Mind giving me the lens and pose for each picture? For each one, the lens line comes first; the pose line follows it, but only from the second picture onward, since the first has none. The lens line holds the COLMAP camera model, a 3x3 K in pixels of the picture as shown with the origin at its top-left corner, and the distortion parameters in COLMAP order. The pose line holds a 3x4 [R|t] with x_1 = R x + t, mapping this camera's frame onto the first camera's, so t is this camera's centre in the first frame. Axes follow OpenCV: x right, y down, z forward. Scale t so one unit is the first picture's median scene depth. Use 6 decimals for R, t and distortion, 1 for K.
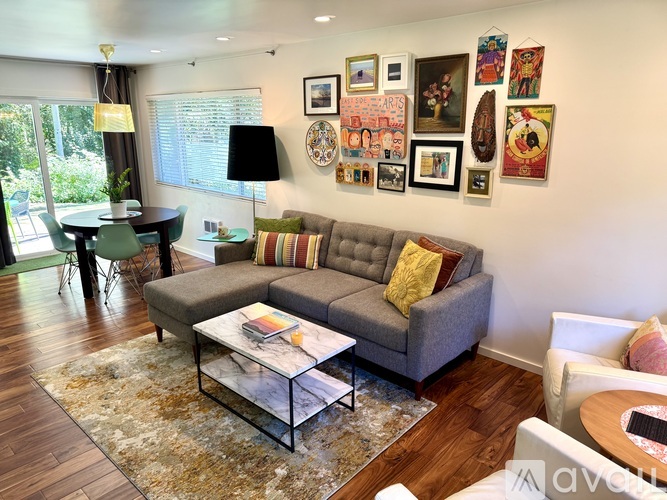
lens RADIAL K [[465.7, 0, 334.0], [0, 465.7, 258.2], [0, 0, 1]] dist [0.103908, -0.162000]
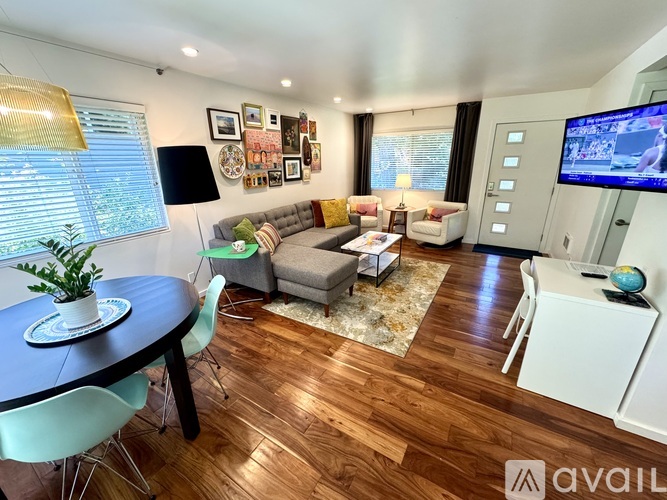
lens RADIAL K [[270.5, 0, 333.5], [0, 270.5, 250.0], [0, 0, 1]] dist [0.000437, 0.000037]
pose [[-0.186200, -0.317761, 0.929708, -1.071161], [0.279710, 0.889956, 0.360194, -0.263919], [-0.941856, 0.327117, -0.076829, 1.050781]]
